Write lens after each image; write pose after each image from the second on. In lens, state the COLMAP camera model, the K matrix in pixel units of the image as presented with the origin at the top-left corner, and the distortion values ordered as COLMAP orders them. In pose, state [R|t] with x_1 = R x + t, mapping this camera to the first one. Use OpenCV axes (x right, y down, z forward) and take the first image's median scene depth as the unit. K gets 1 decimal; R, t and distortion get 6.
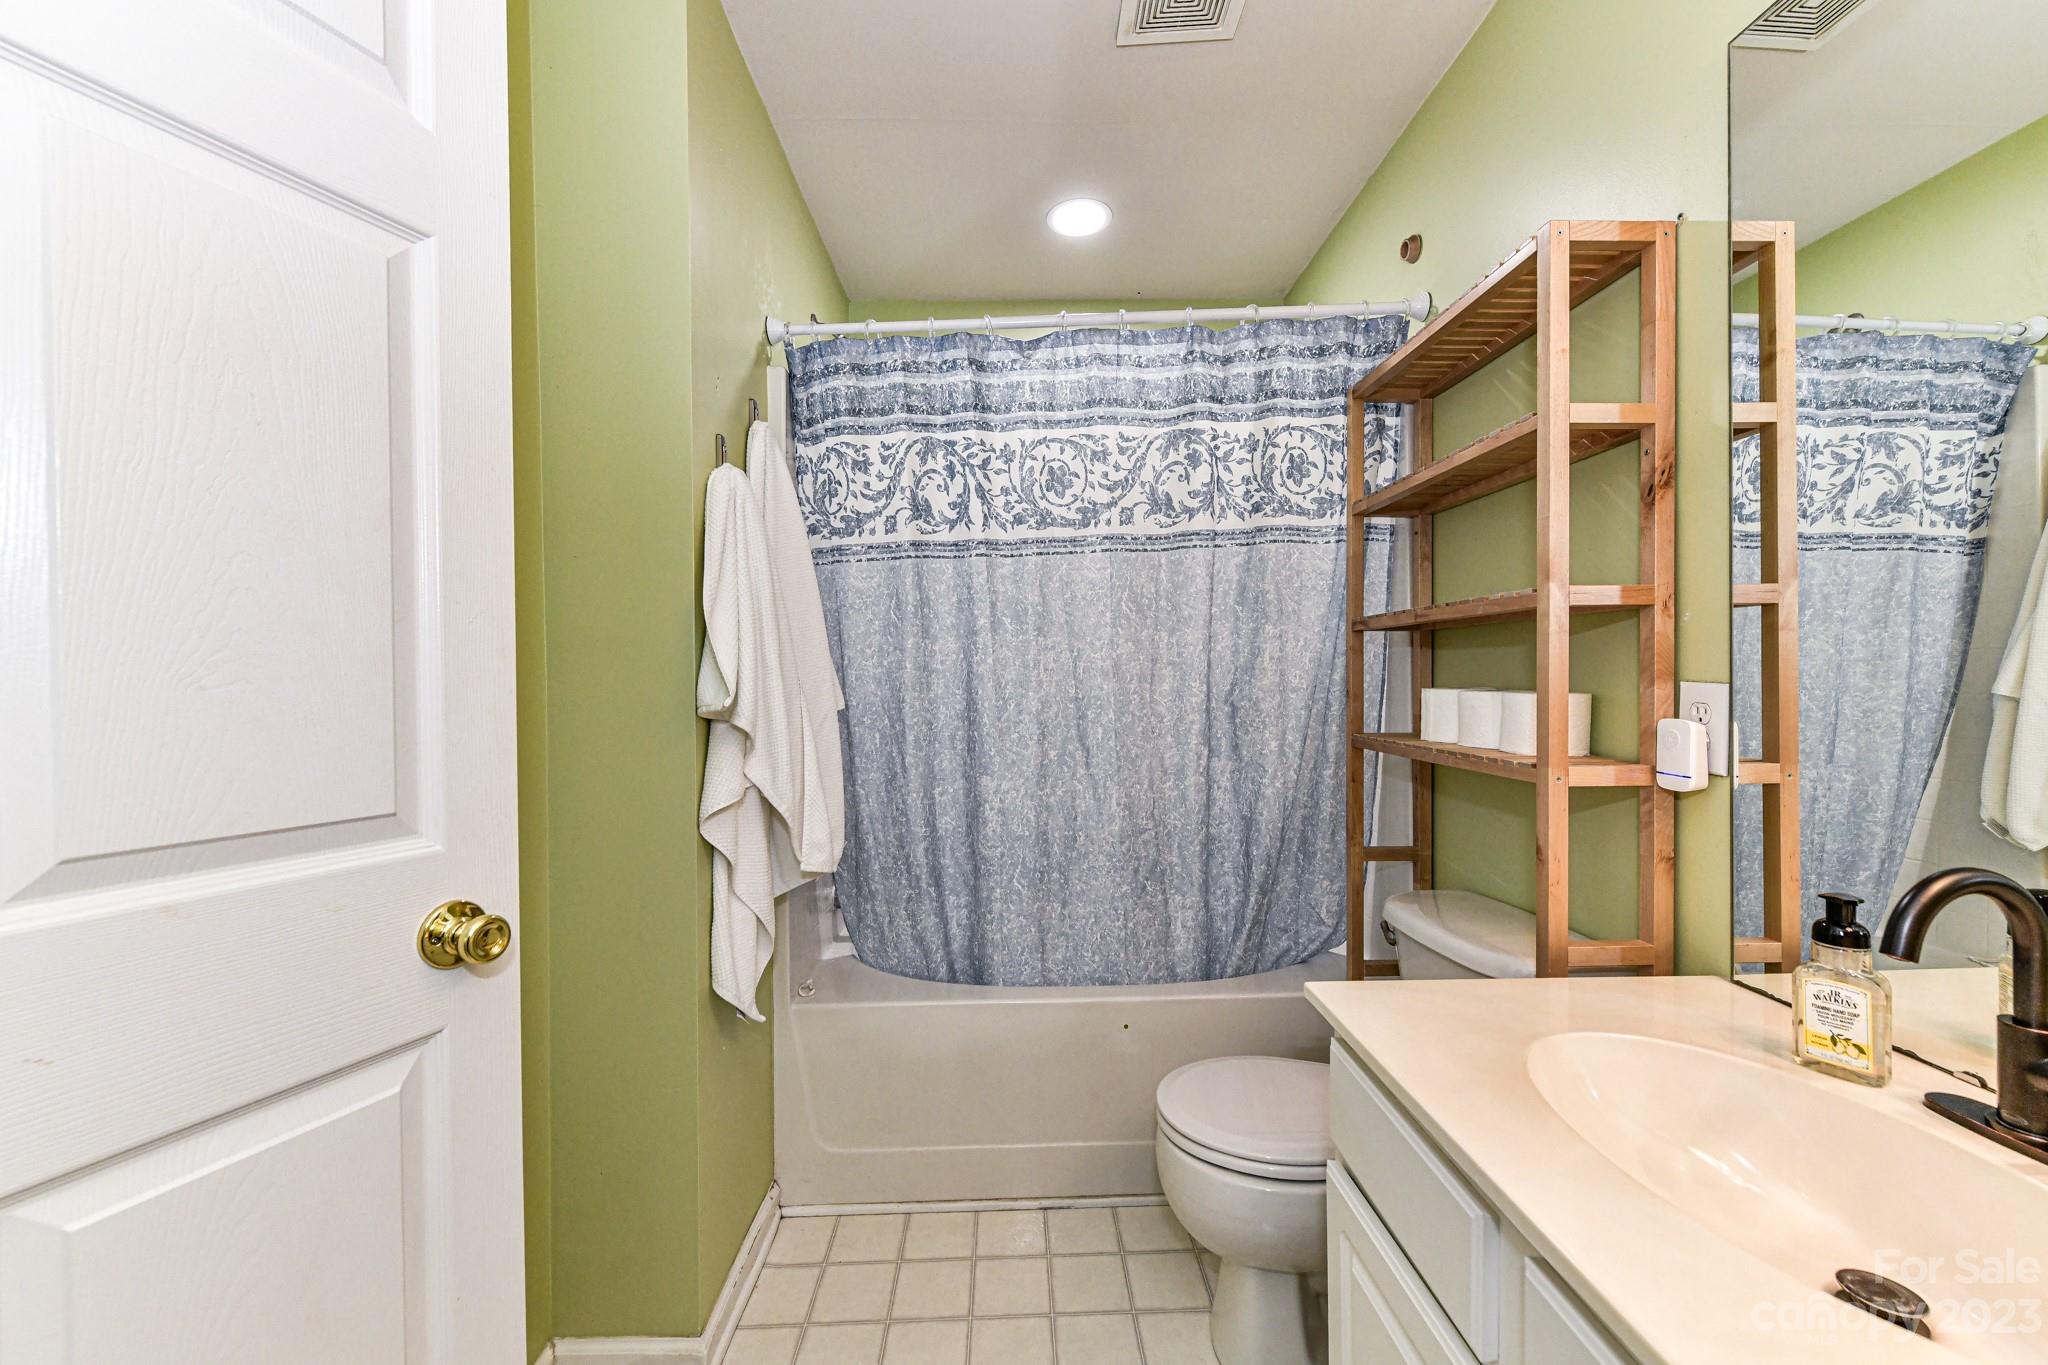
lens RADIAL K [[812.4, 0, 1027.9], [0, 812.4, 682.8], [0, 0, 1]] dist [0.004182, -0.001117]
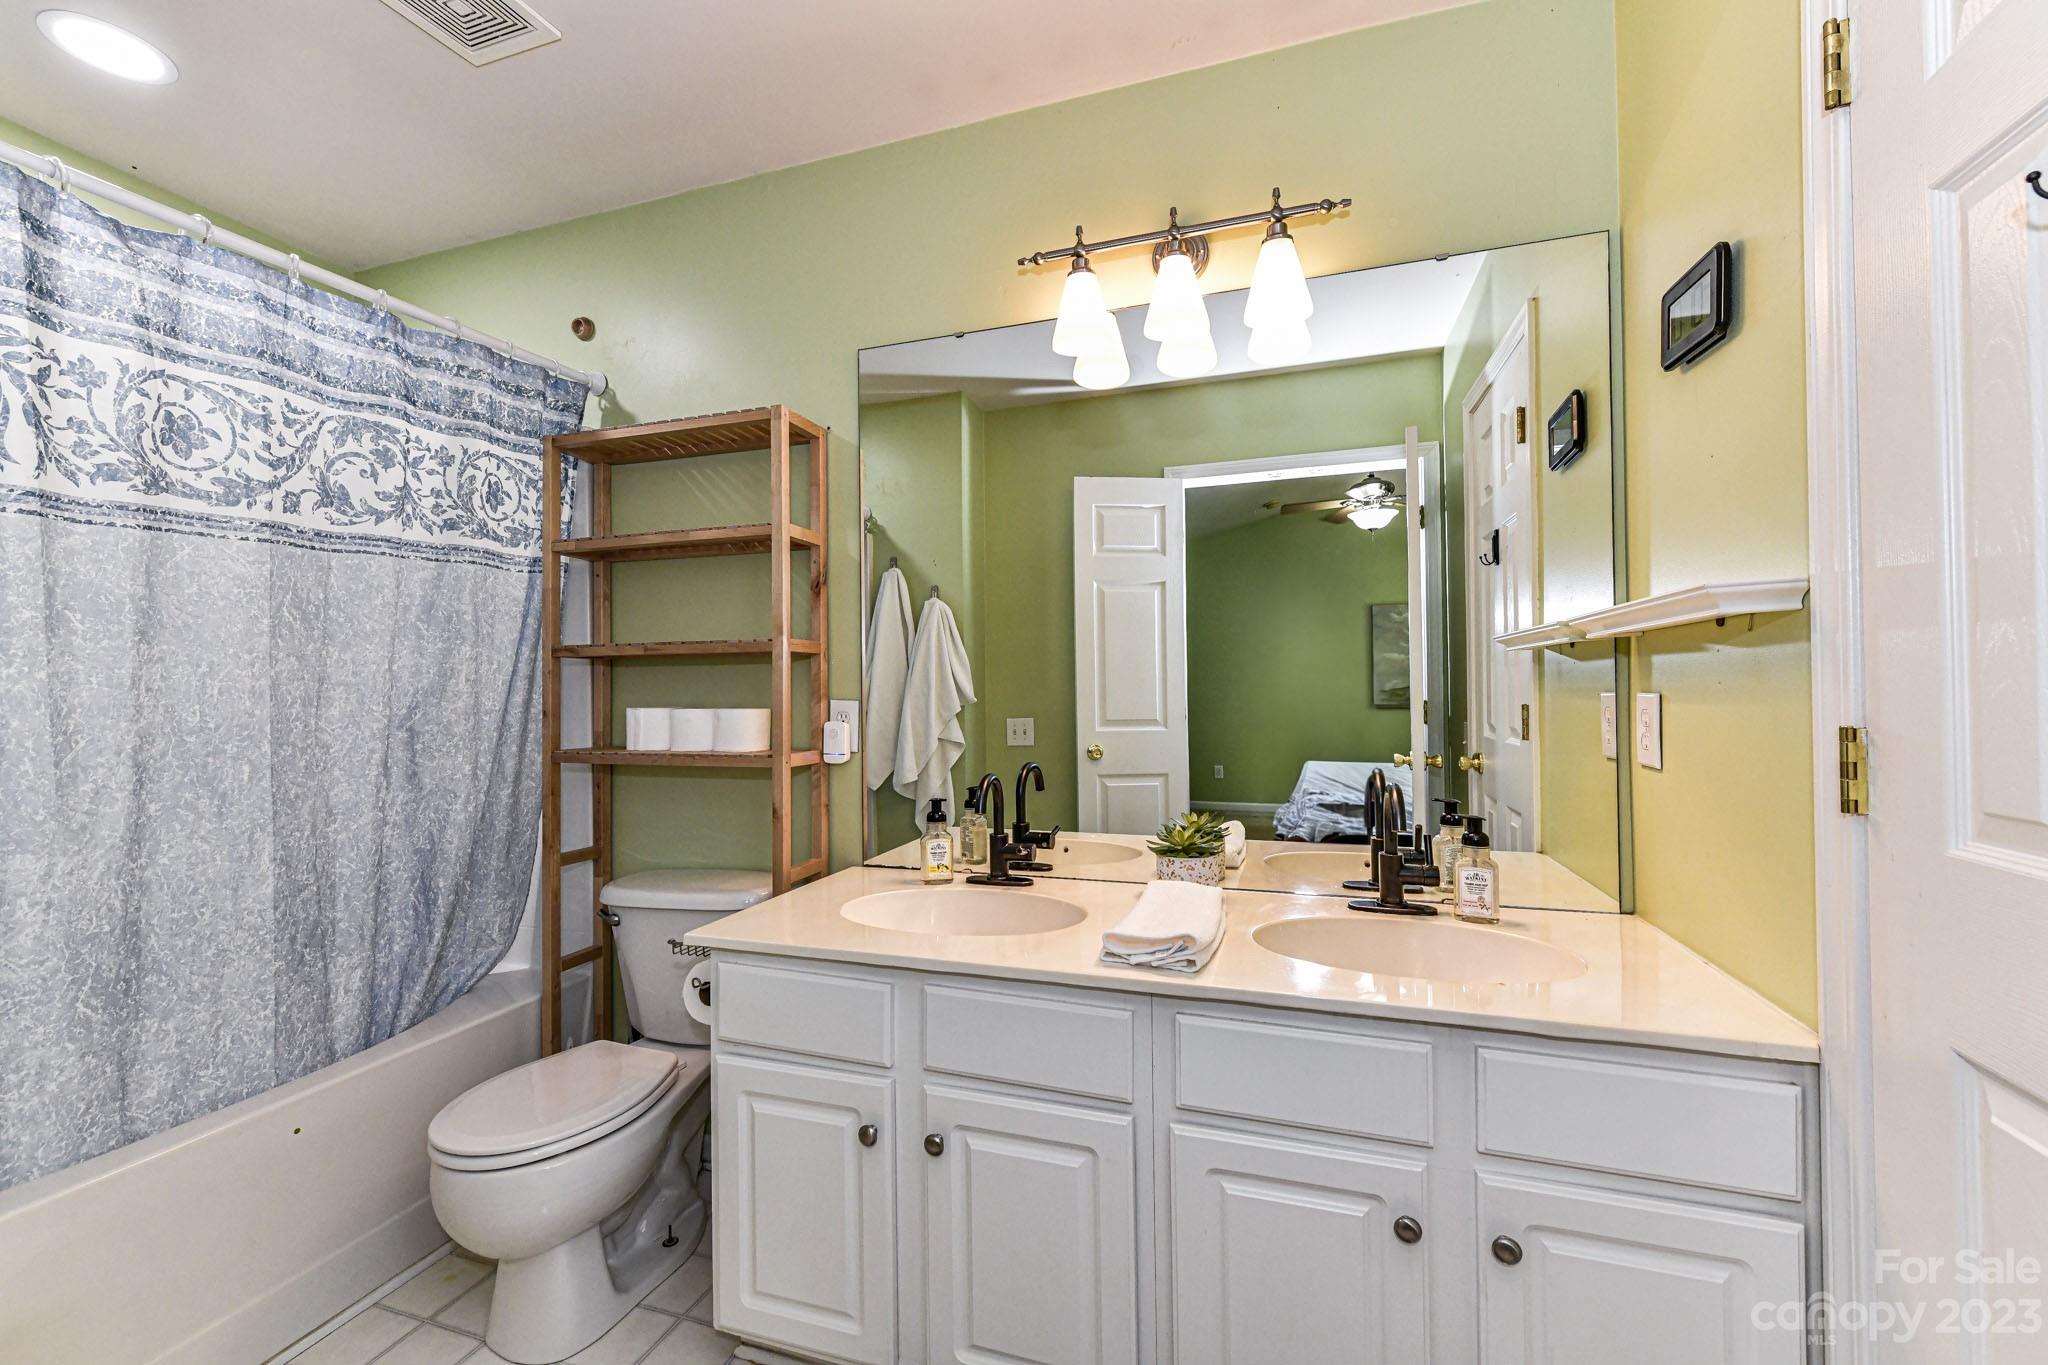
lens RADIAL K [[812.4, 0, 1031.9], [0, 812.4, 686.5], [0, 0, 1]] dist [0.004182, -0.001117]
pose [[0.330309, 0.013663, 0.943774, -0.405400], [0.017516, 0.999634, -0.020602, 0.009534], [-0.943710, 0.023336, 0.329949, 0.031575]]
